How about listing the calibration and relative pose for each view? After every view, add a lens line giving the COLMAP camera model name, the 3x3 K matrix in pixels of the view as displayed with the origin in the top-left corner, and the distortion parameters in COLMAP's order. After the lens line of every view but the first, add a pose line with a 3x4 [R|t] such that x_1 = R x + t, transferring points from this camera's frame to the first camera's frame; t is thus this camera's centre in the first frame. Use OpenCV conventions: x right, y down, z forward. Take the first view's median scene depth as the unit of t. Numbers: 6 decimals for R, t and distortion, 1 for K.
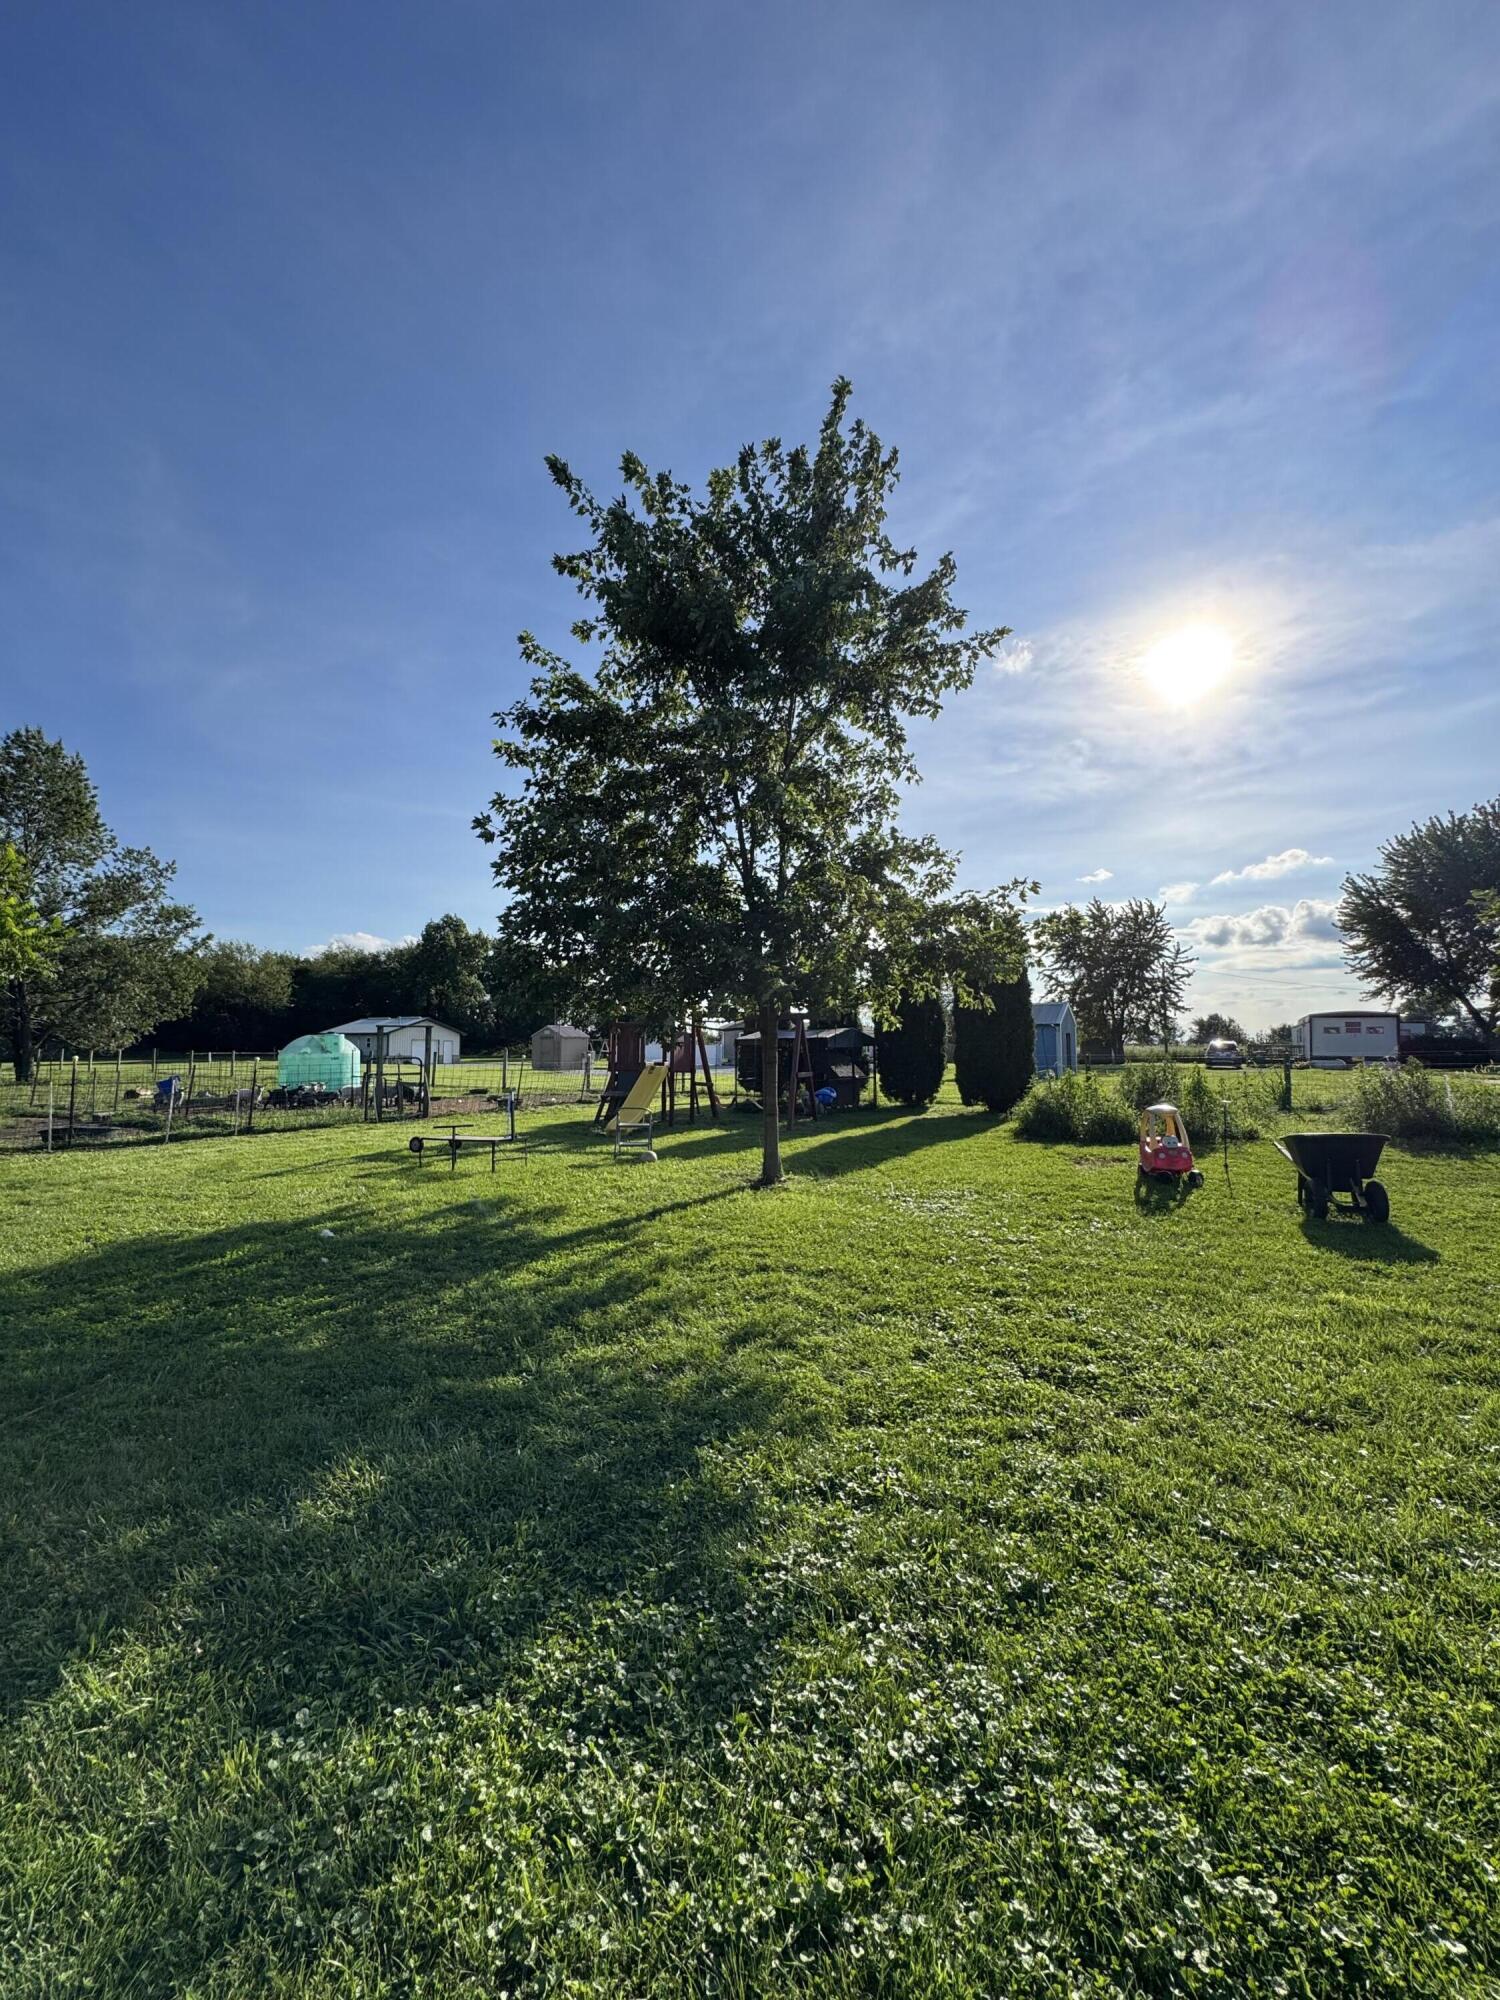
lens RADIAL K [[803.6, 0, 745.2], [0, 803.6, 1006.0], [0, 0, 1]] dist [0.001006, -0.000031]
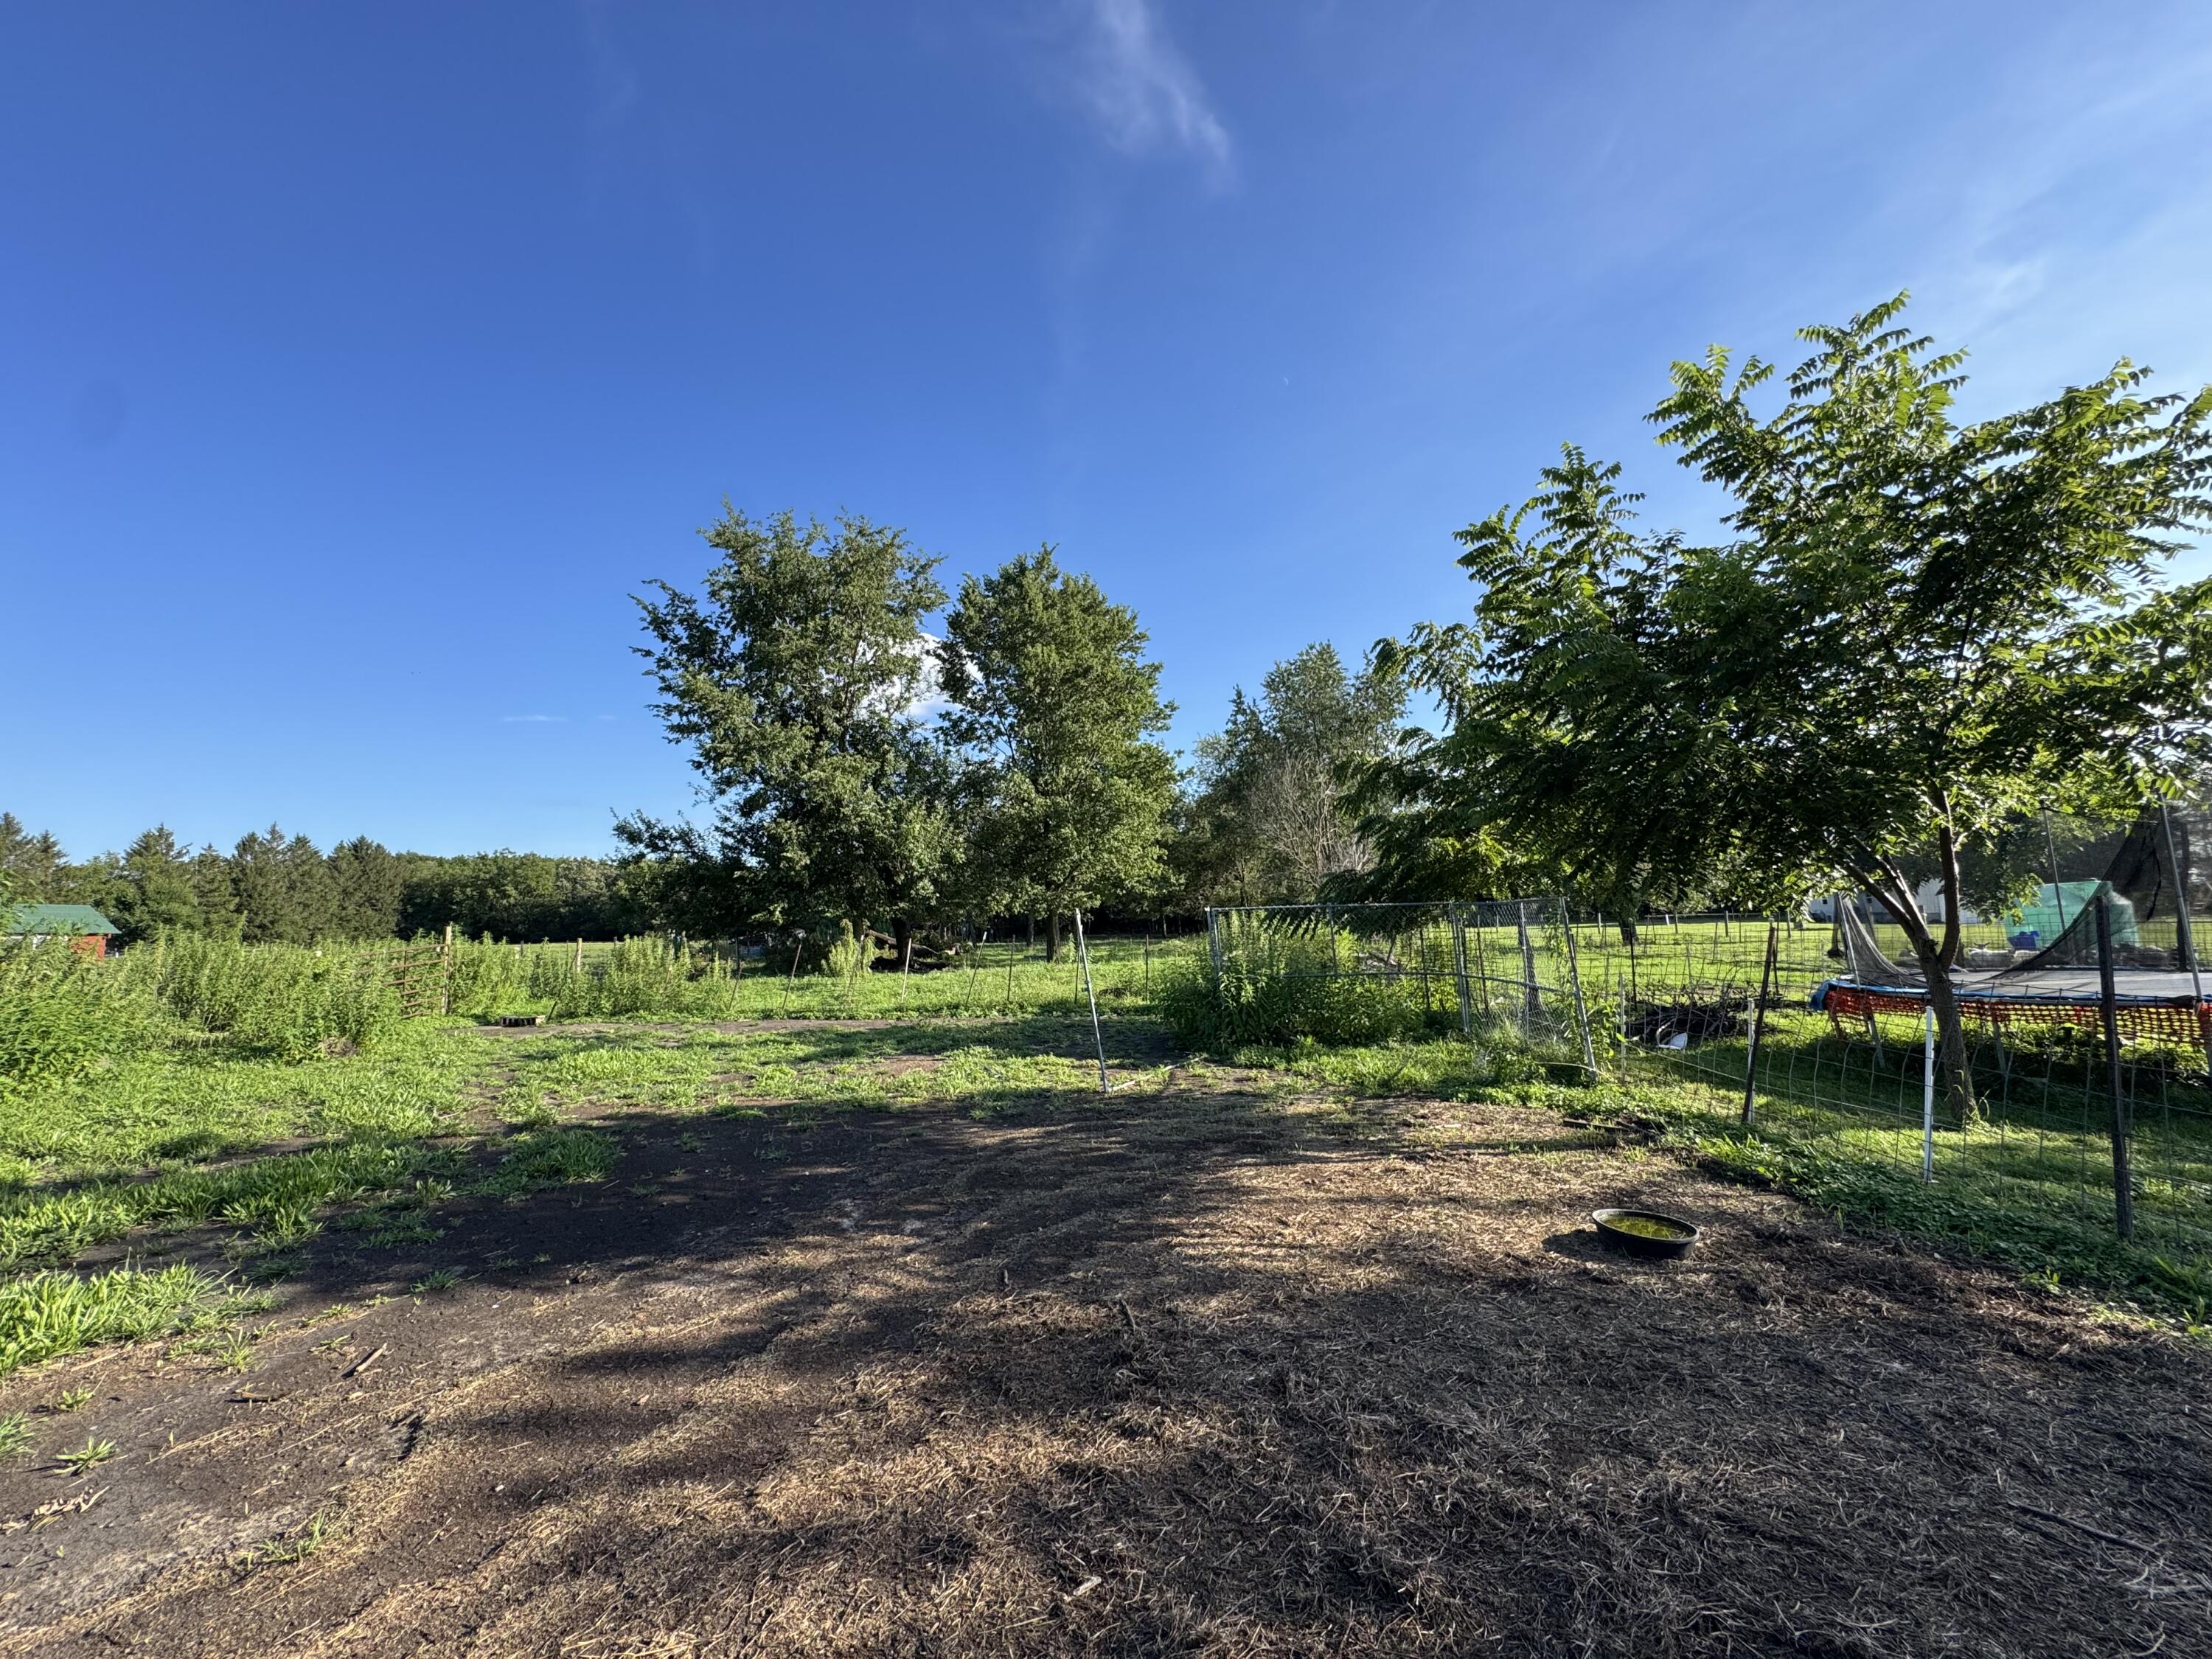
lens RADIAL K [[888.8, 0, 1106.3], [0, 888.8, 835.4], [0, 0, 1]] dist [0.001006, -0.000031]
pose [[0.509982, -0.099366, -0.854427, -0.271212], [0.069521, 0.994817, -0.074198, -0.016301], [0.857371, -0.021561, 0.514247, -0.326806]]
